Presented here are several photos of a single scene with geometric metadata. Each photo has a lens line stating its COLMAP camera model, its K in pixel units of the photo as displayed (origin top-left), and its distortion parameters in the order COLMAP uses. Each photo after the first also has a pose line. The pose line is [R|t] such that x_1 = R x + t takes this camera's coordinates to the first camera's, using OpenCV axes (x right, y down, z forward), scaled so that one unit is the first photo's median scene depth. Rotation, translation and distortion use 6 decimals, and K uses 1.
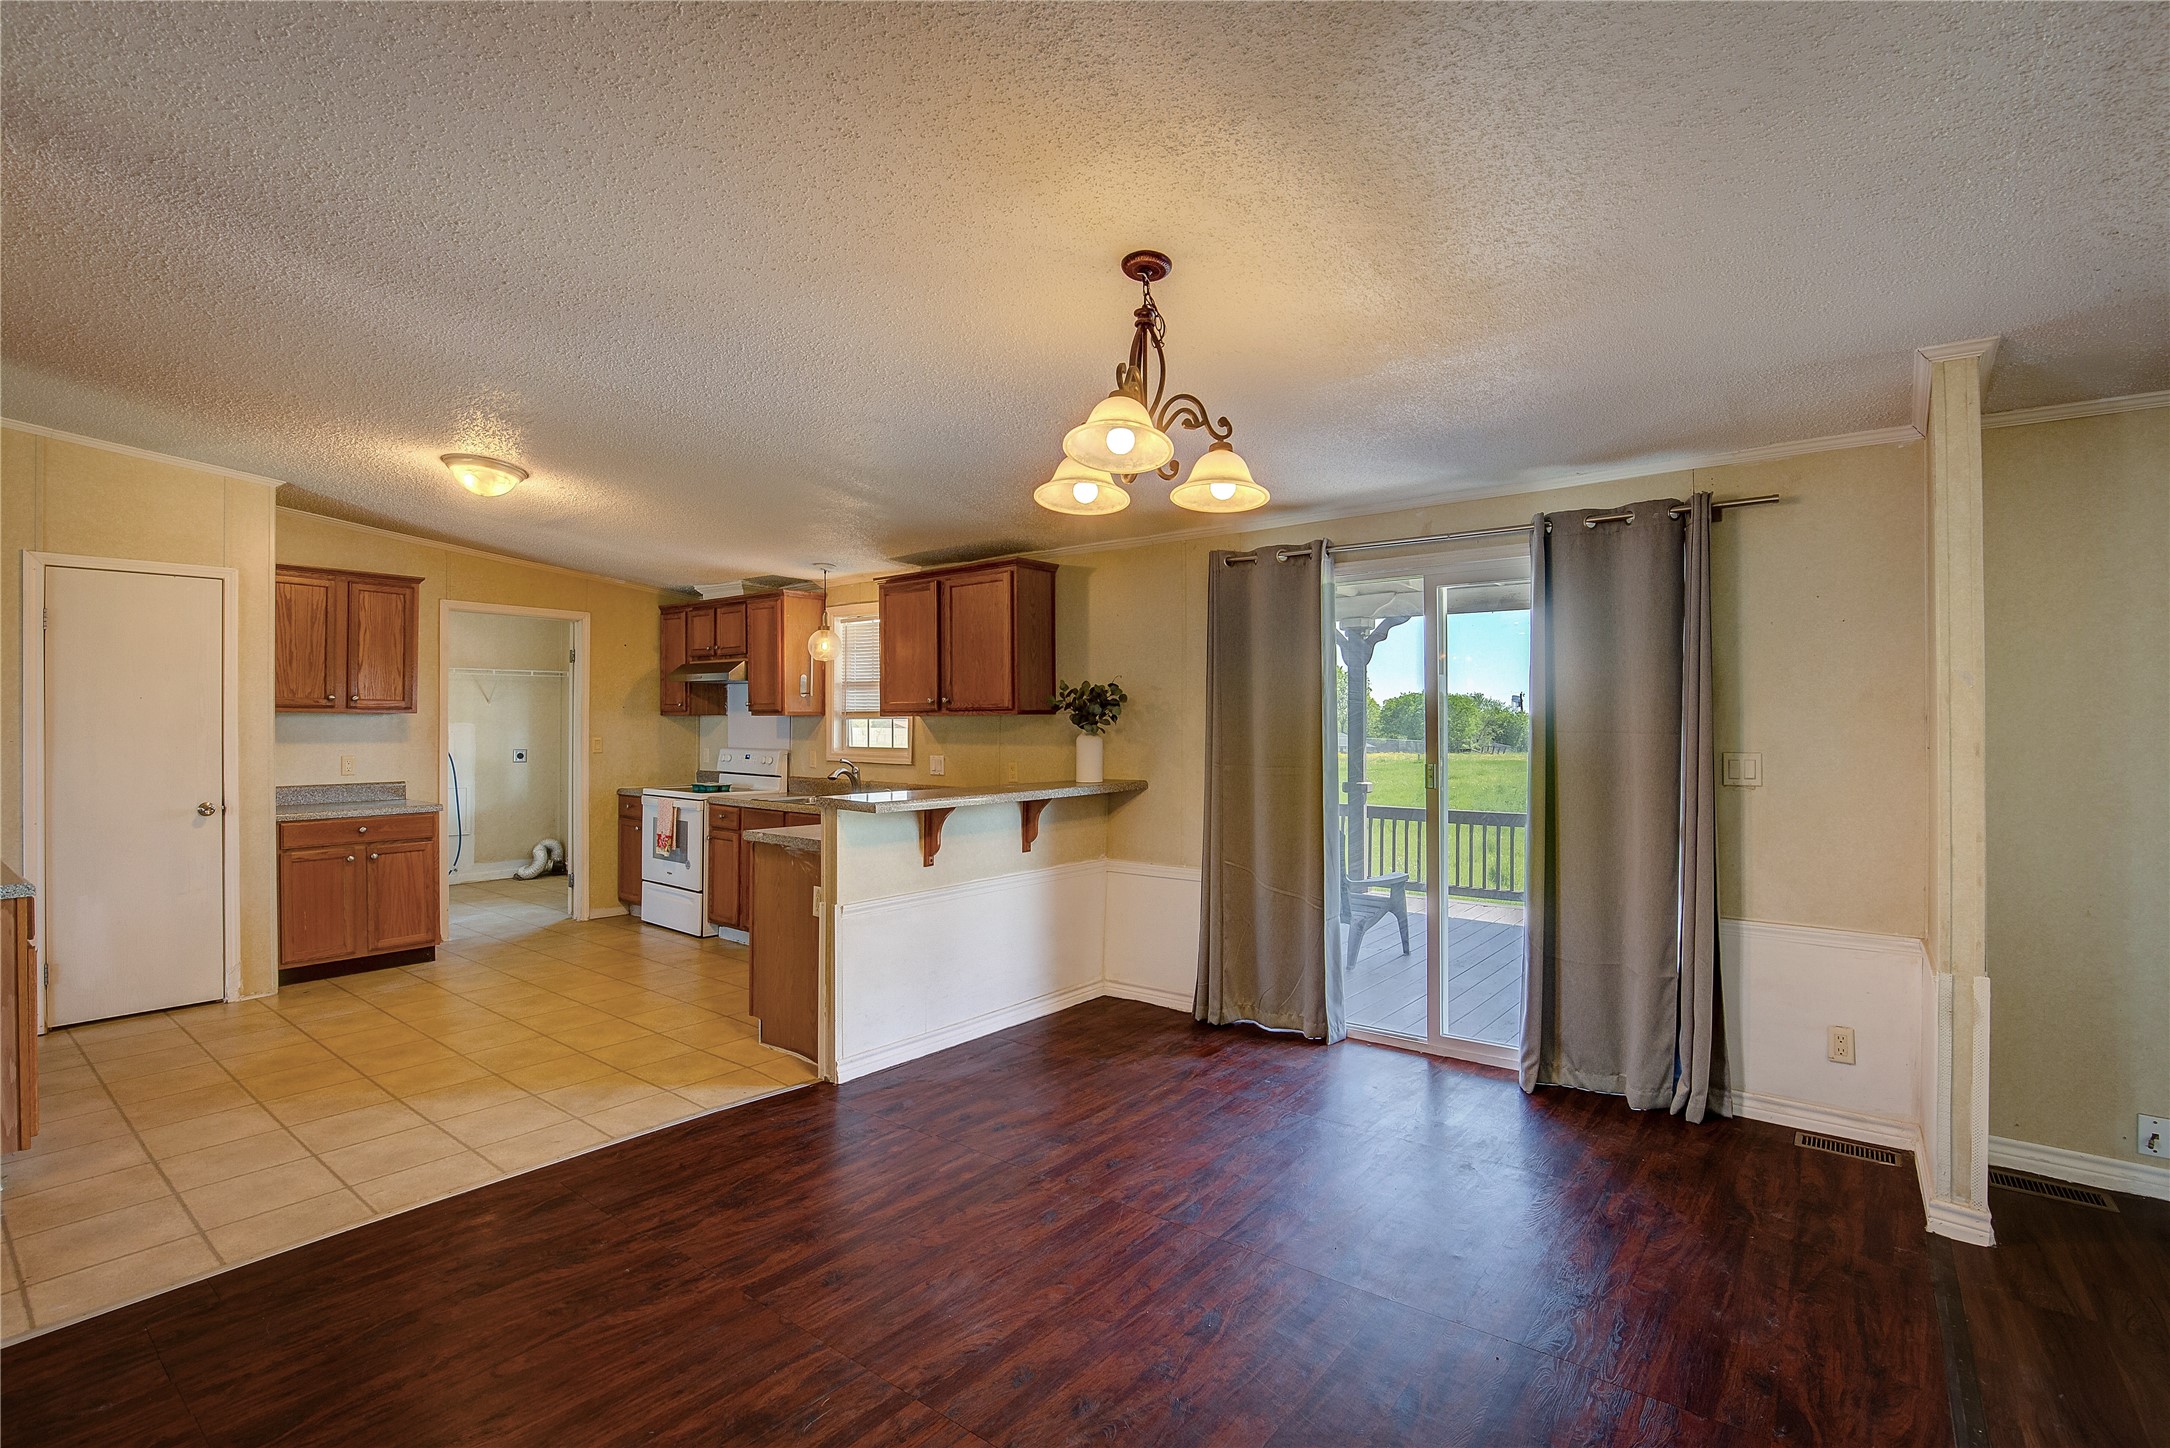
lens RADIAL K [[1027.4, 0, 1058.6], [0, 1027.4, 713.1], [0, 0, 1]] dist [-0.028500, 0.000330]
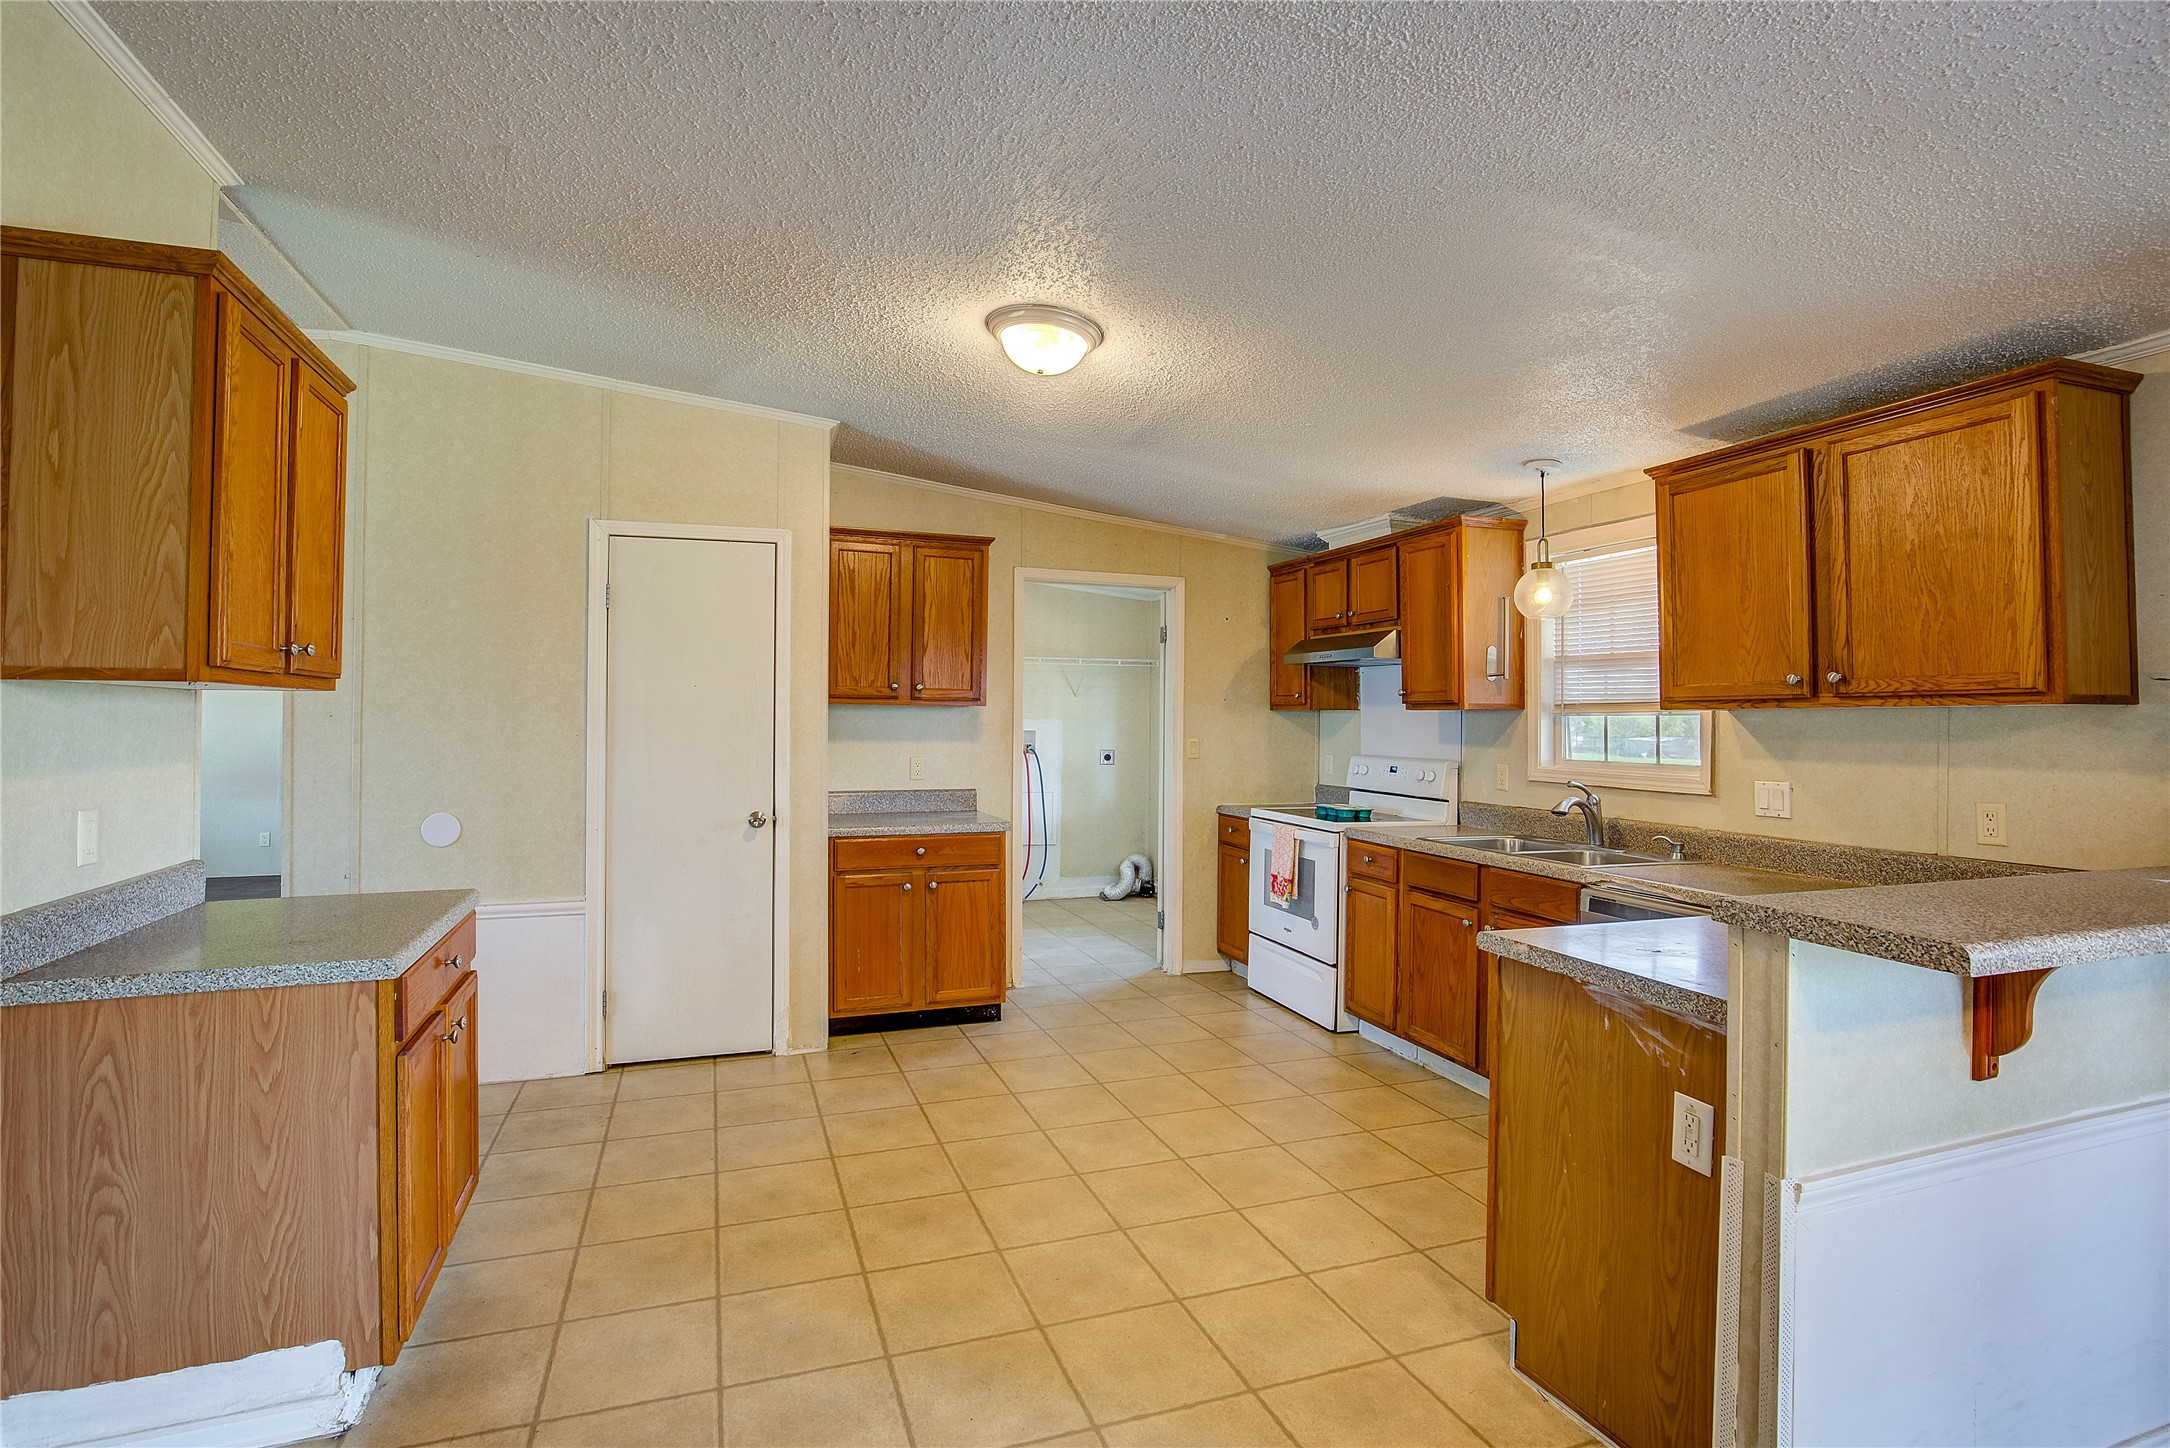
lens RADIAL K [[1027.4, 0, 1058.6], [0, 1027.4, 713.1], [0, 0, 1]] dist [-0.028500, 0.000330]
pose [[0.856271, 0.002339, -0.516521, -0.154272], [-0.002495, 0.999997, 0.000392, 0.005166], [0.516520, 0.000953, 0.856274, 0.316778]]
